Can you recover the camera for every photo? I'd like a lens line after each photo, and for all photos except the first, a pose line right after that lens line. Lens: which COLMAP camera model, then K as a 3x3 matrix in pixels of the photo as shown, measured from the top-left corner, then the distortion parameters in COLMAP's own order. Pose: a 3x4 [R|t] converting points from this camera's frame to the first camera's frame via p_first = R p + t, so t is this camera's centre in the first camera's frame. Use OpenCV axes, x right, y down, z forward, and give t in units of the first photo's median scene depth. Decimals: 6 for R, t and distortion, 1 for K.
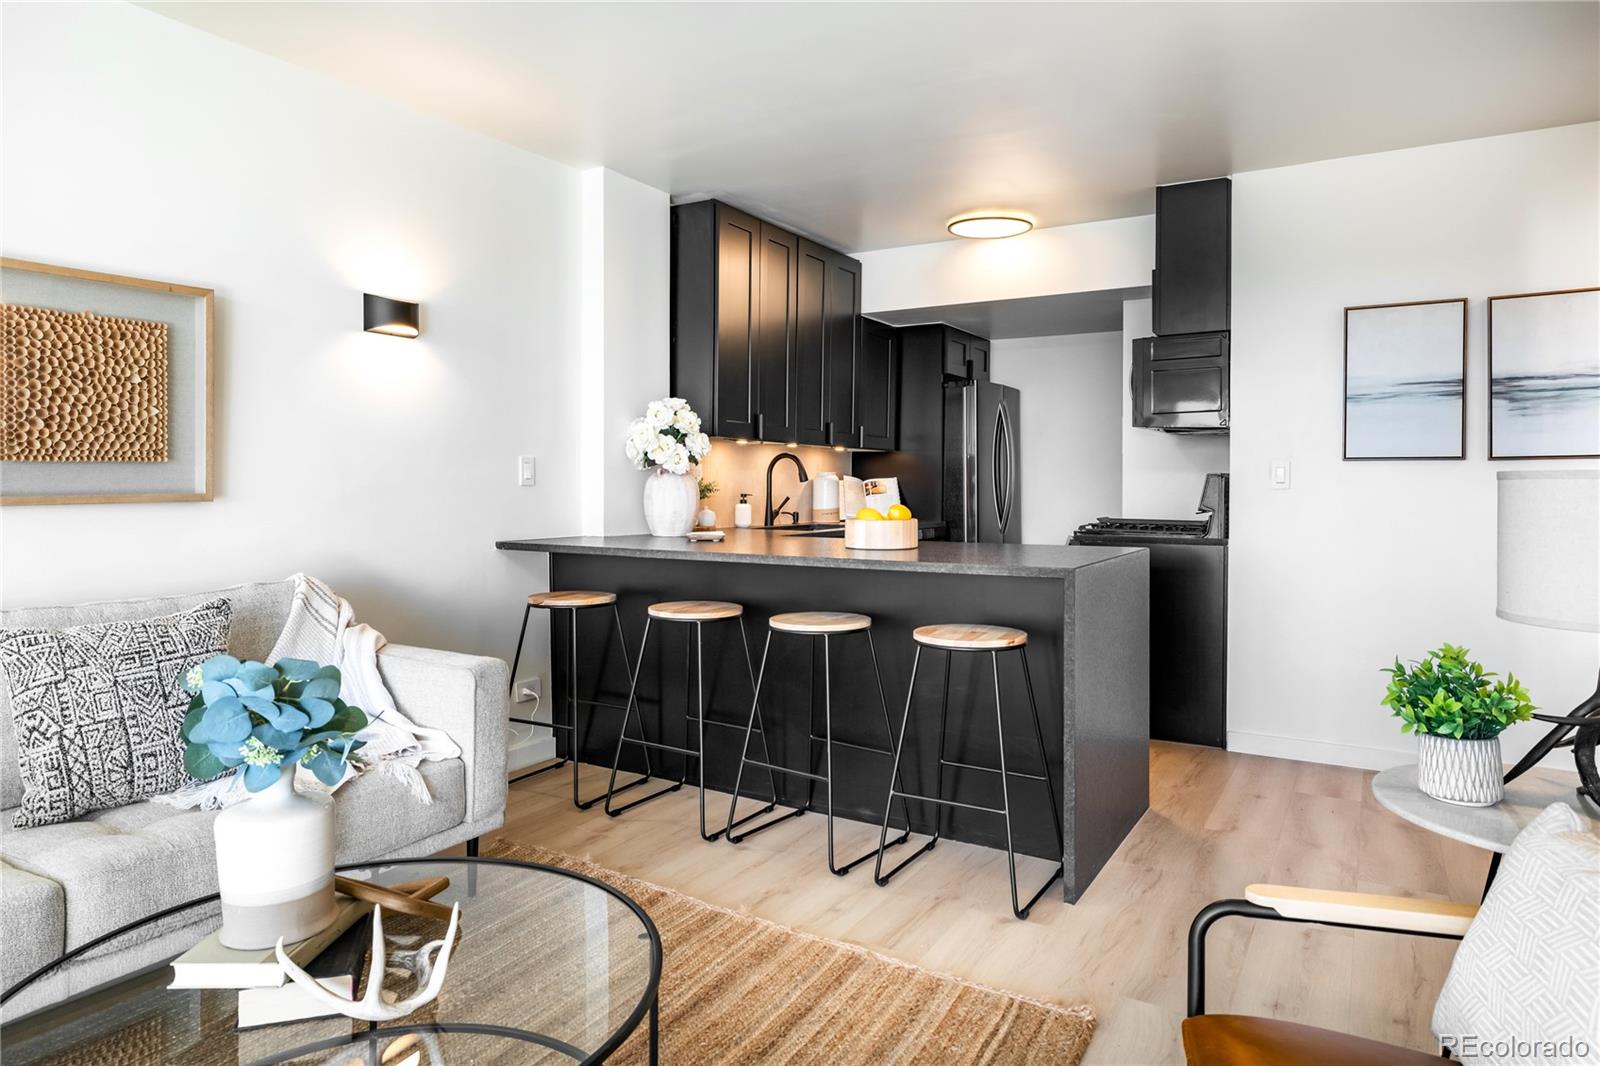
lens RADIAL K [[983.7, 0, 777.8], [0, 983.7, 479.7], [0, 0, 1]] dist [0.004585, -0.009663]
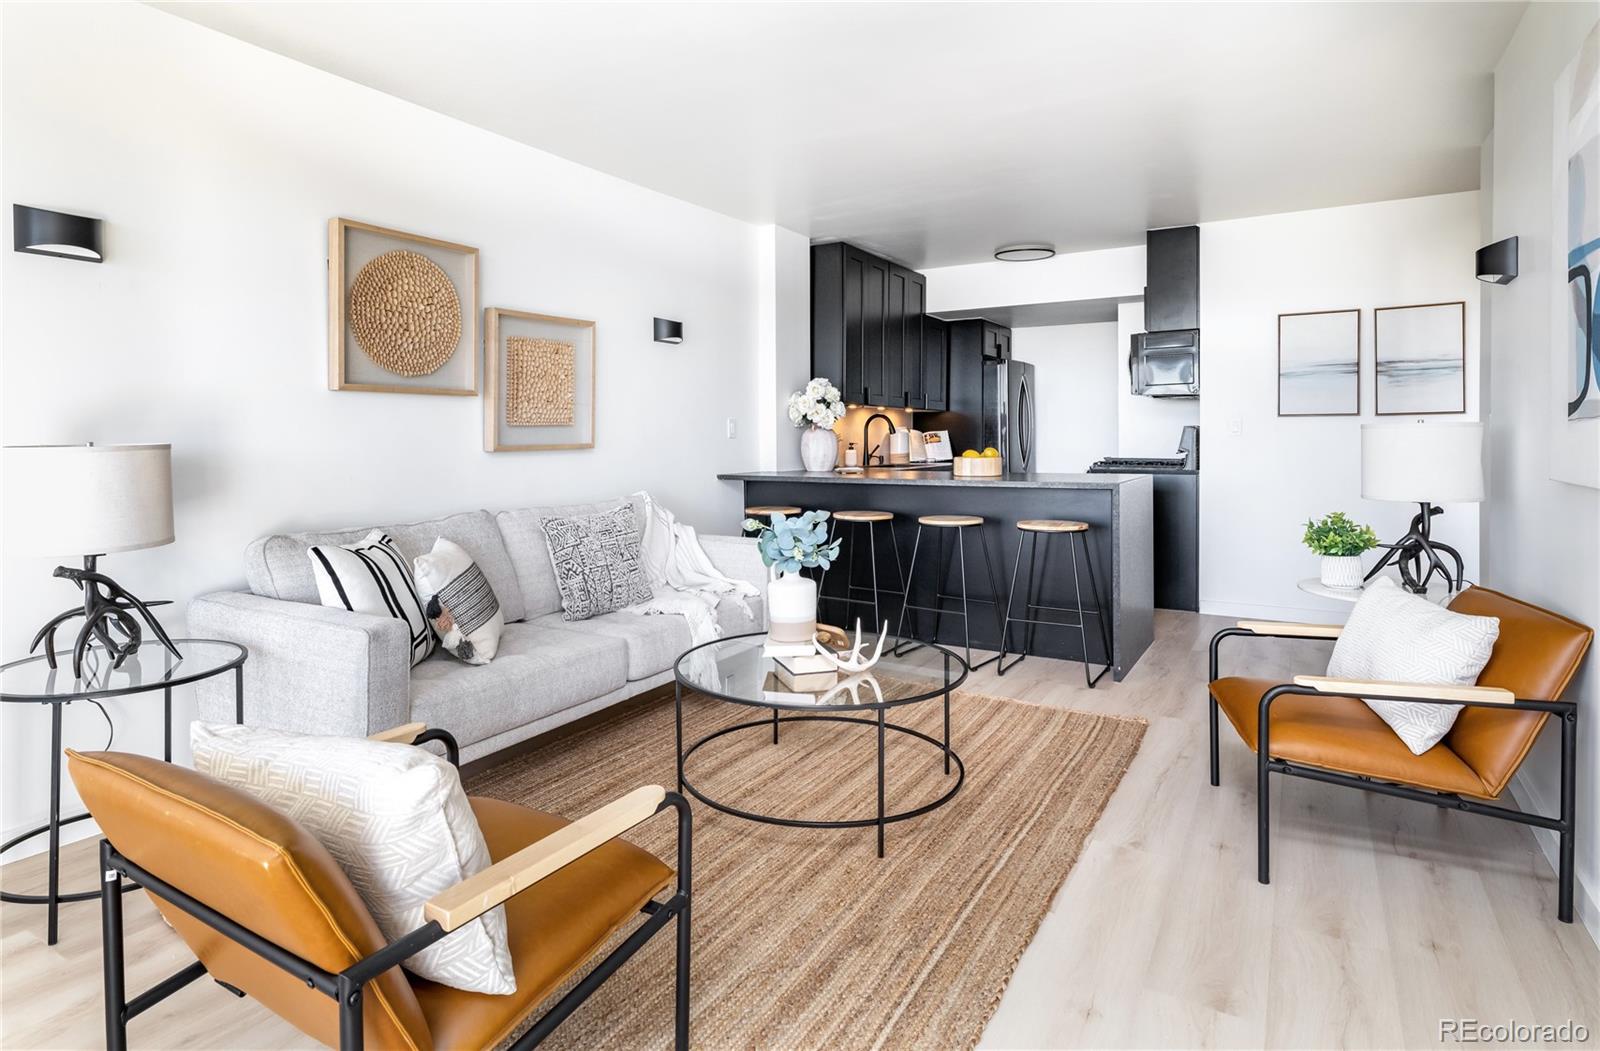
lens RADIAL K [[864.2, 0, 754.0], [0, 864.2, 434.9], [0, 0, 1]] dist [0.001658, -0.000766]
pose [[0.999785, -0.008292, -0.019012, -0.188031], [0.008326, 0.999964, 0.001706, -0.000358], [0.018997, -0.001864, 0.999818, -0.314549]]
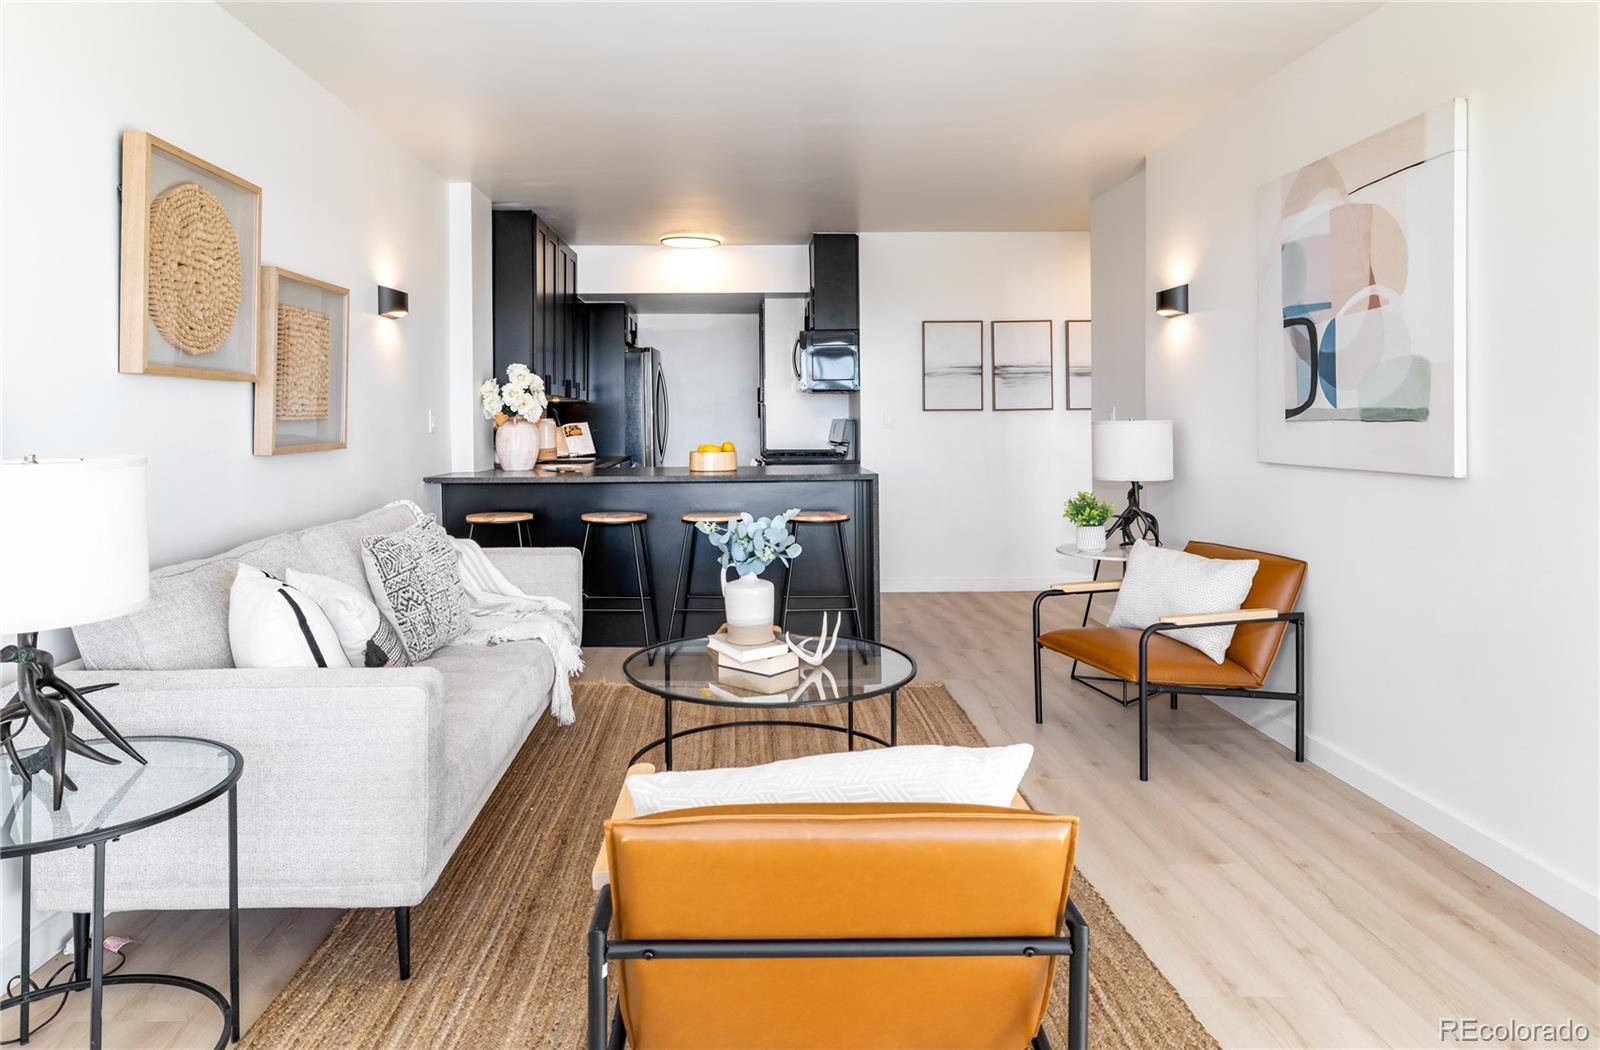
lens RADIAL K [[998.2, 0, 742.4], [0, 998.2, 403.3], [0, 0, 1]] dist [0.006579, 0.004380]
pose [[0.852405, 0.000814, 0.522882, -0.563220], [0.007401, 0.999880, -0.013623, -0.010902], [-0.522830, 0.015482, 0.852297, -0.290113]]
